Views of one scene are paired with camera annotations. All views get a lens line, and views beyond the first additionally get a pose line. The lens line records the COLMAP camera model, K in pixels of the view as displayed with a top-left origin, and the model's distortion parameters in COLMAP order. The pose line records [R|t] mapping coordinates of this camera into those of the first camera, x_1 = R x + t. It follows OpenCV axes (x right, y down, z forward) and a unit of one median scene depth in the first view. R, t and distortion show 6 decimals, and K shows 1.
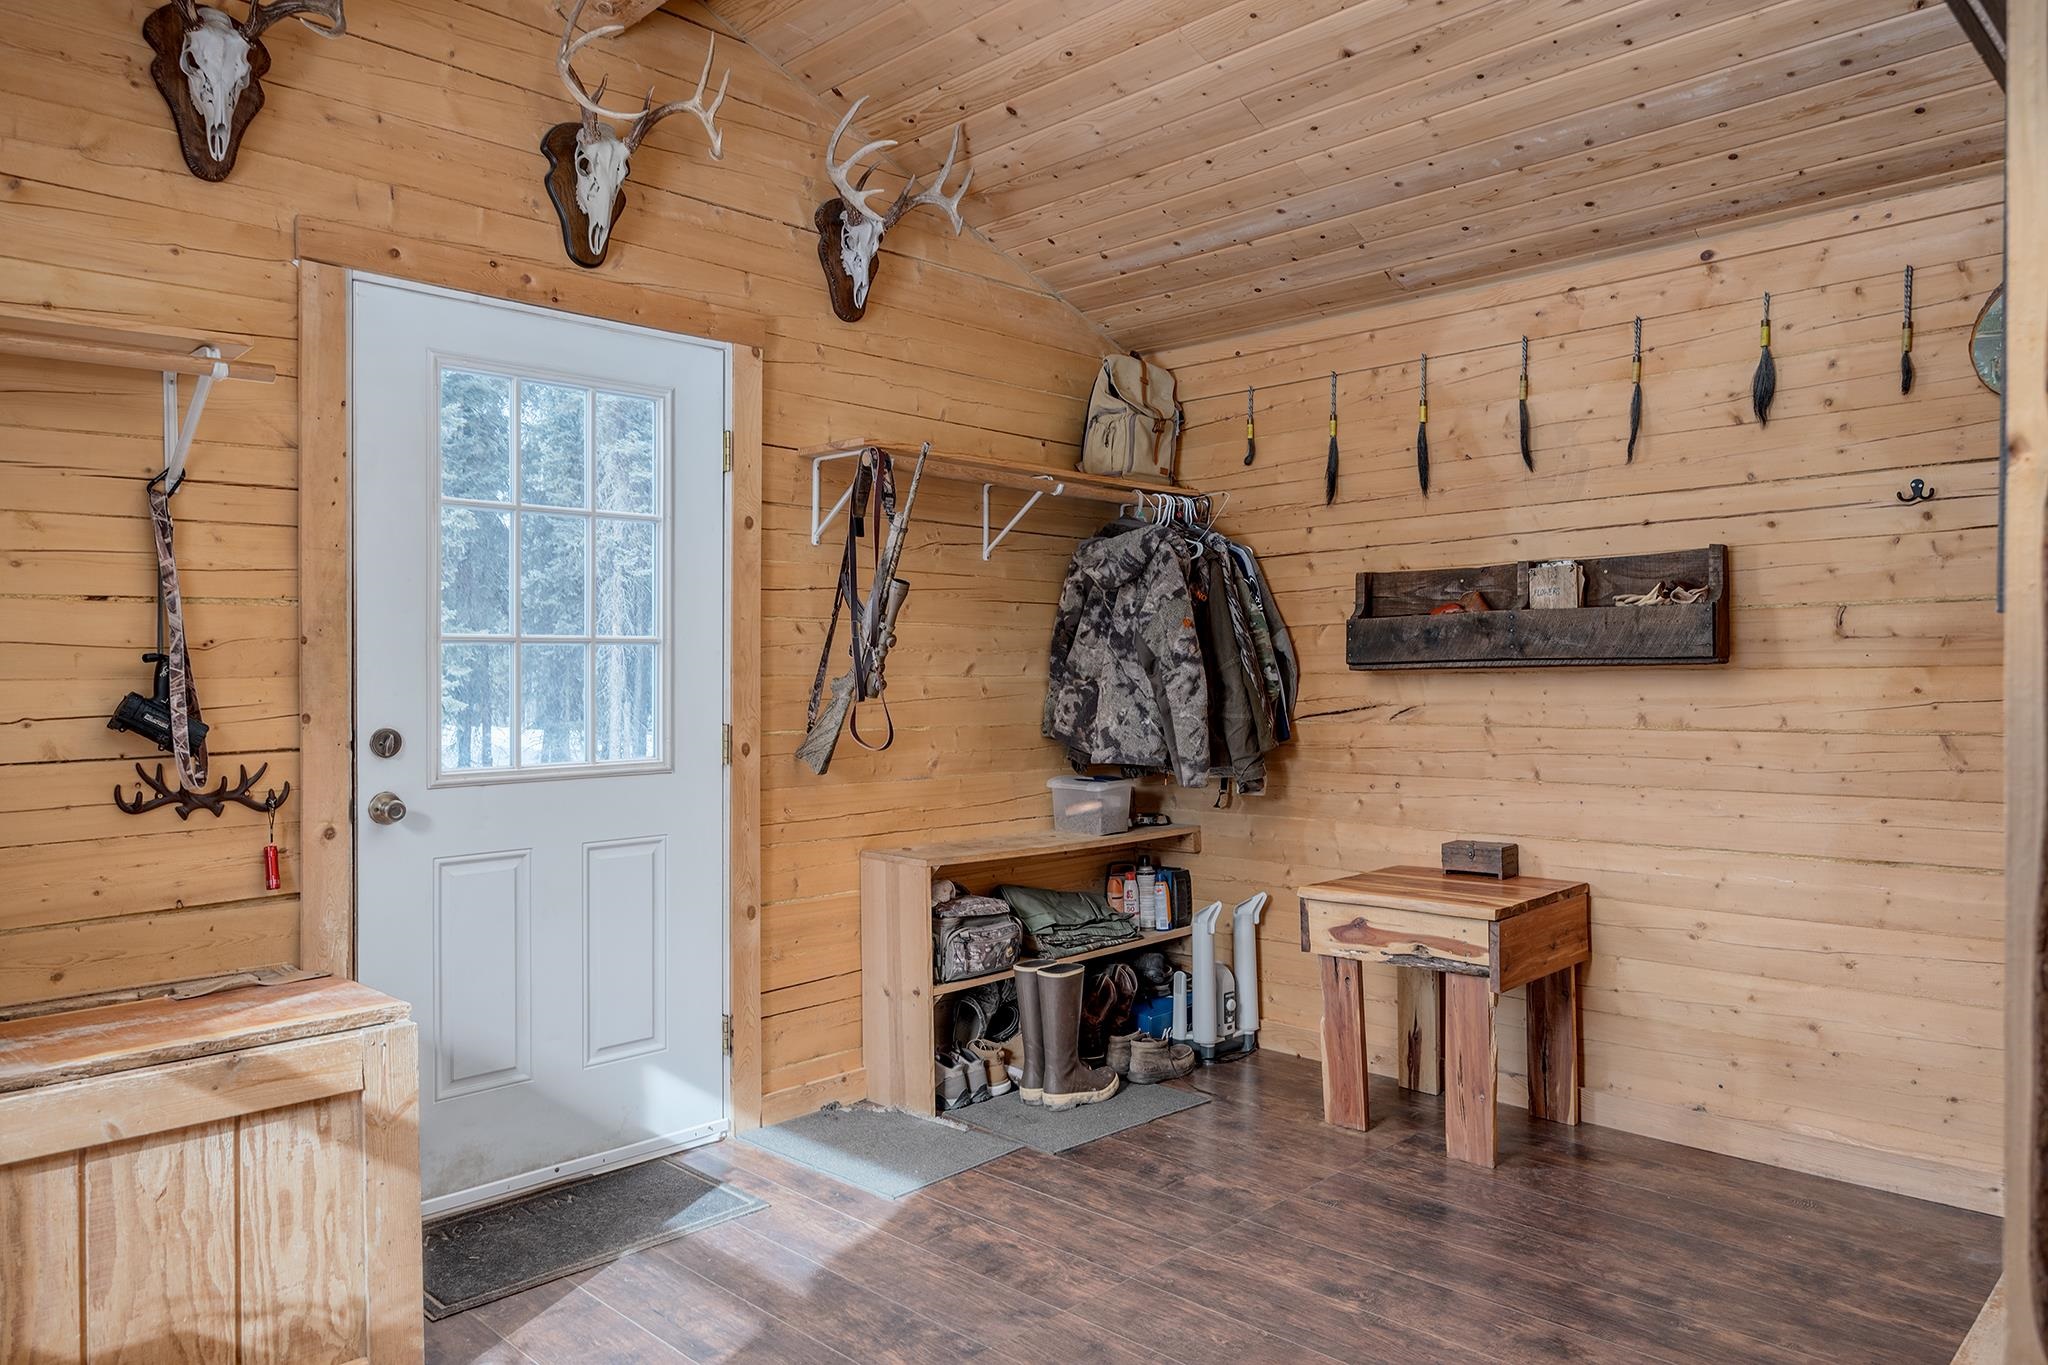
lens RADIAL K [[1363.0, 0, 1020.2], [0, 1363.0, 676.7], [0, 0, 1]] dist [0.001629, 0.004975]
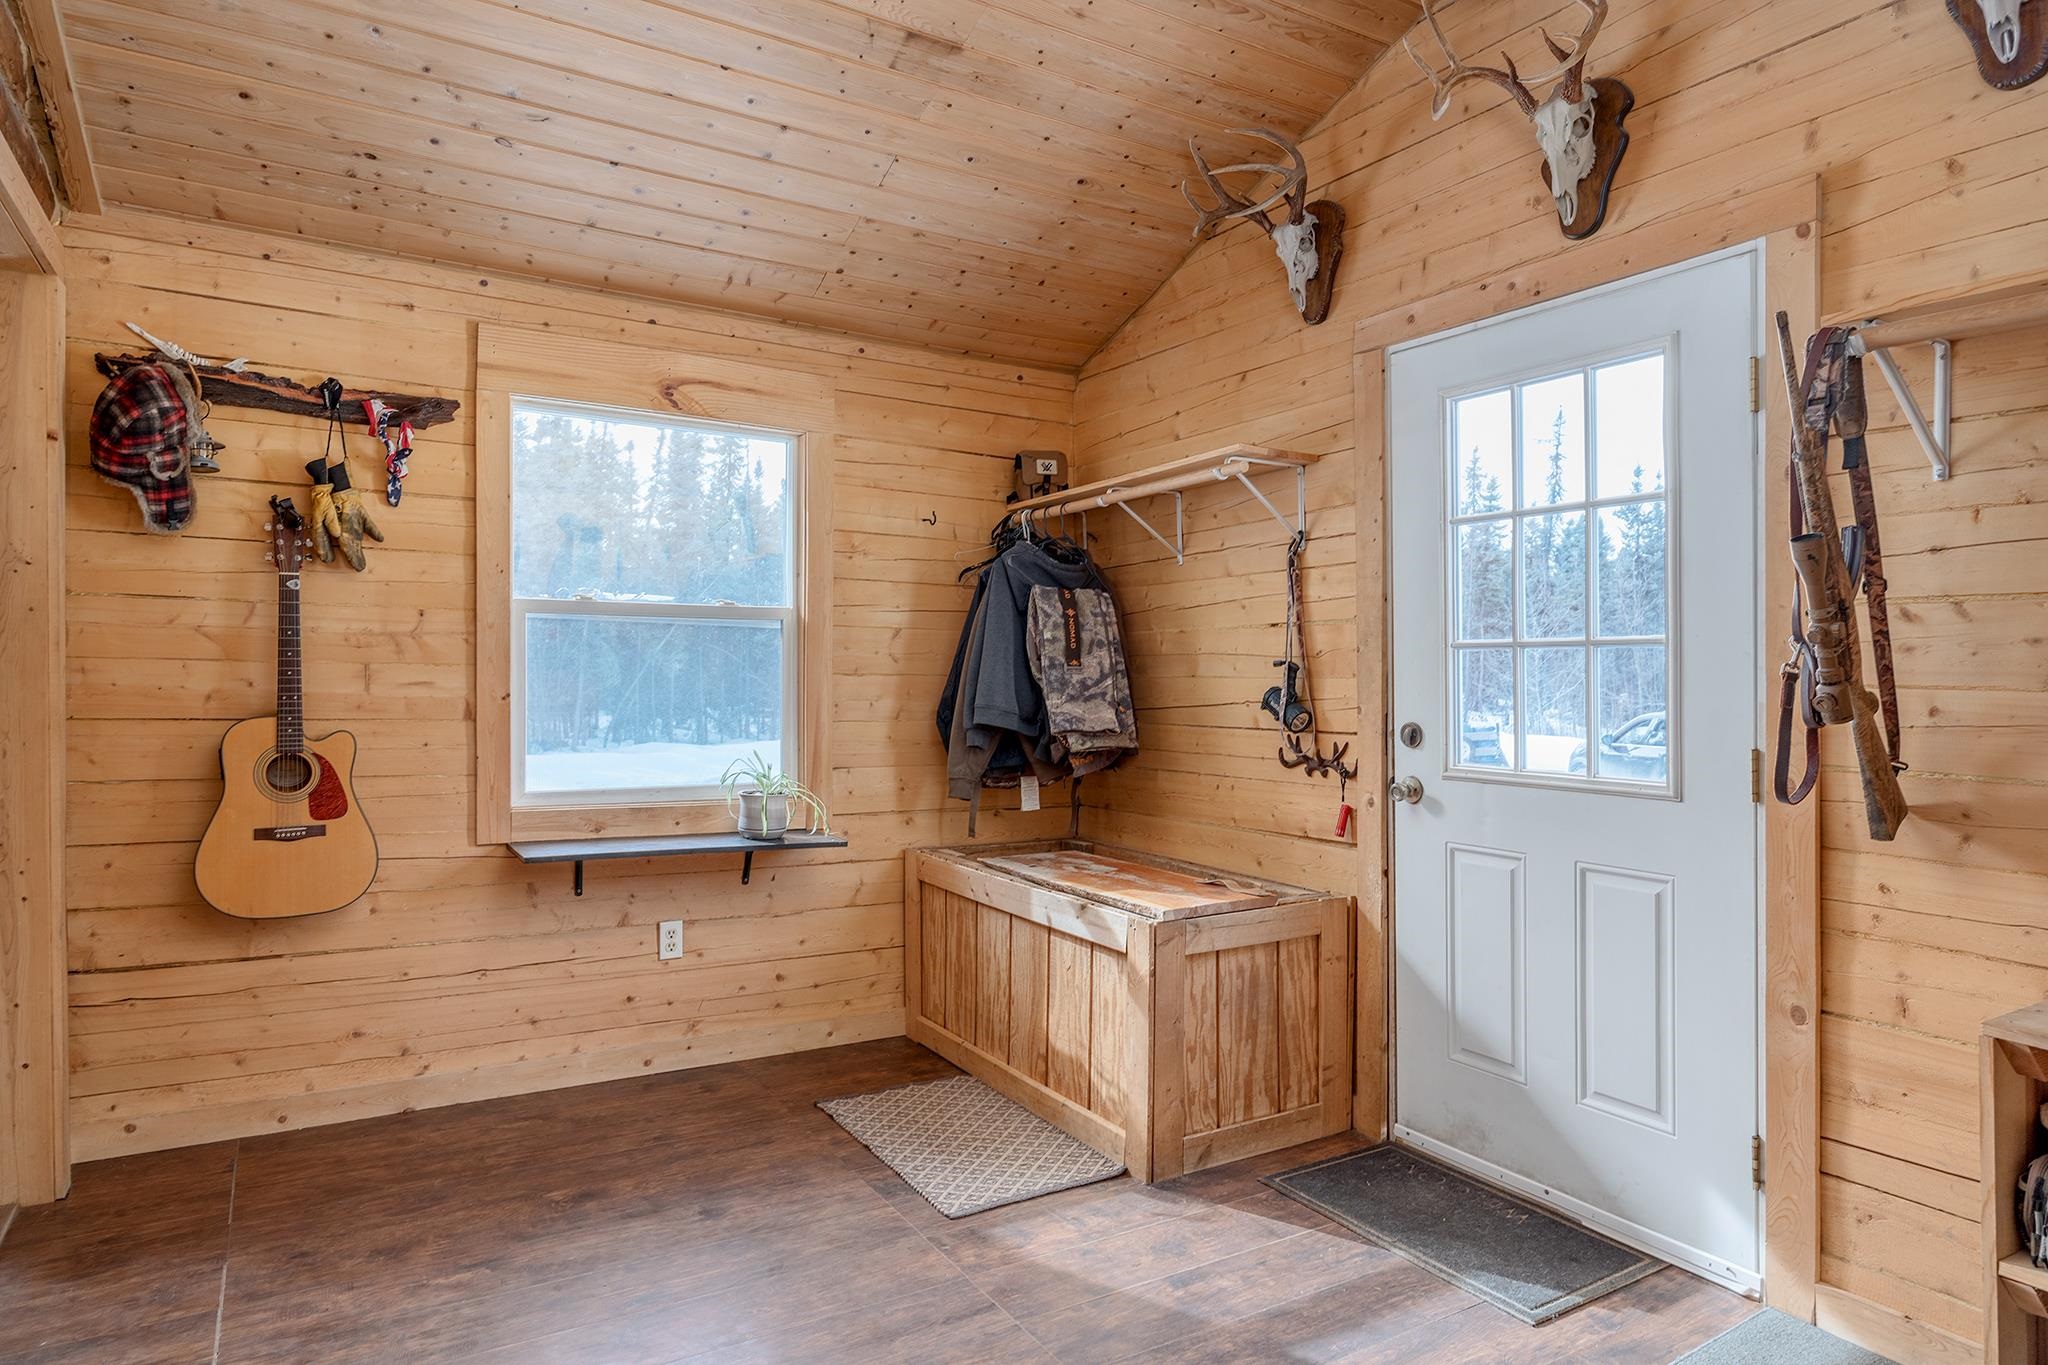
lens RADIAL K [[1205.6, 0, 1022.4], [0, 1205.6, 675.0], [0, 0, 1]] dist [-0.000216, 0.000081]
pose [[-0.242133, 0.007909, -0.970211, 0.521971], [-0.006600, 0.999930, 0.009798, -0.009577], [0.970221, 0.008776, -0.242064, 0.764667]]
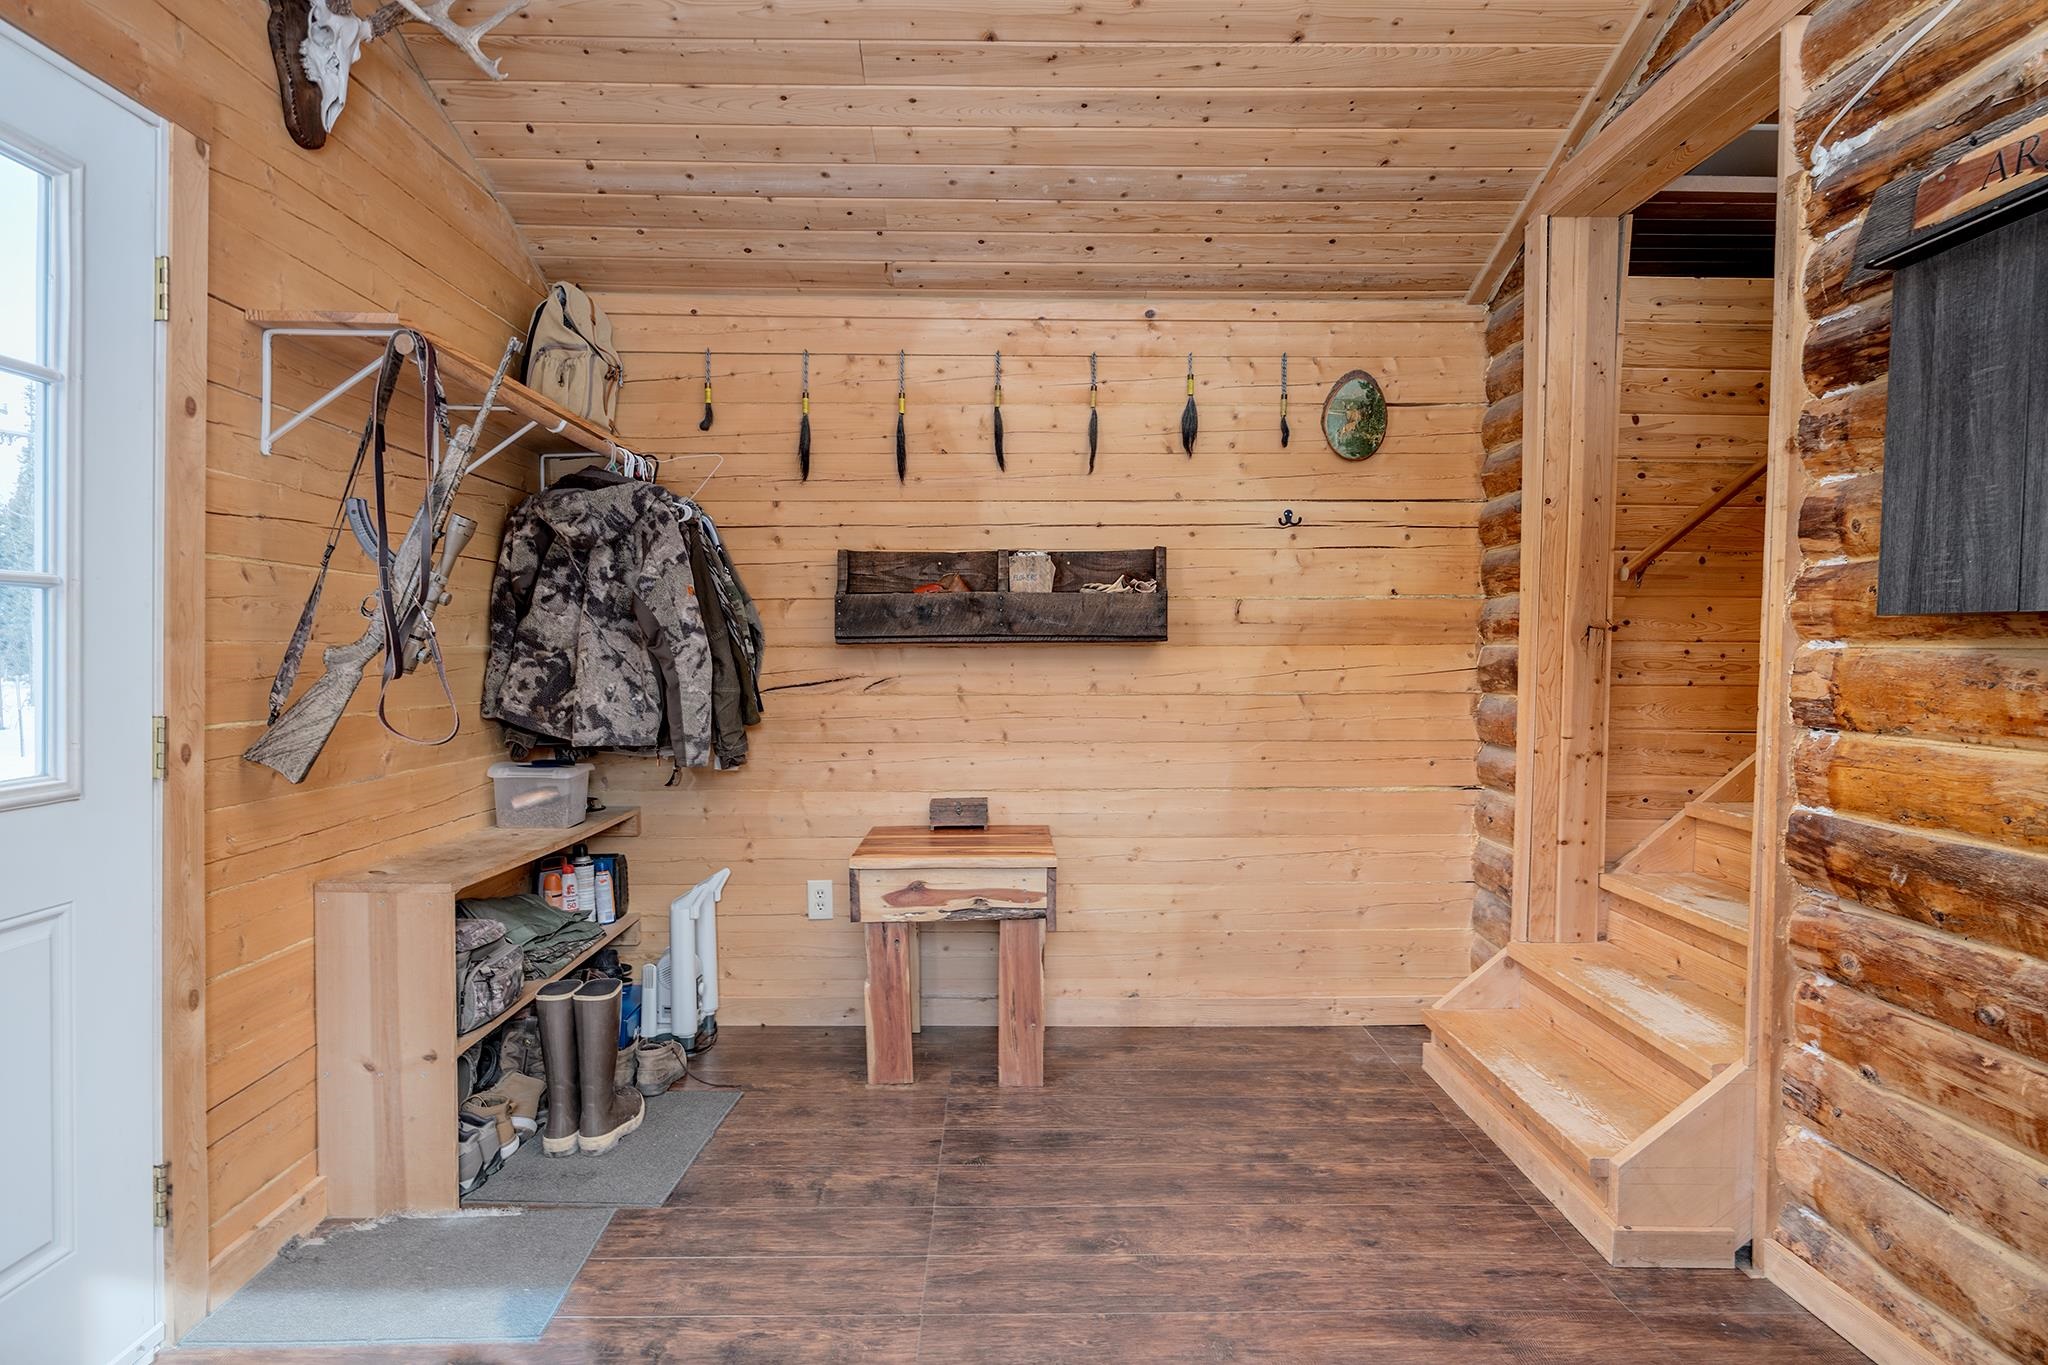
lens RADIAL K [[1138.8, 0, 1026.0], [0, 1138.8, 677.4], [0, 0, 1]] dist [0.000209, -0.001681]
pose [[0.701389, -0.009881, 0.712710, -0.309613], [-0.005801, 0.999792, 0.019569, 0.003637], [-0.712755, -0.017860, 0.701186, 0.331219]]
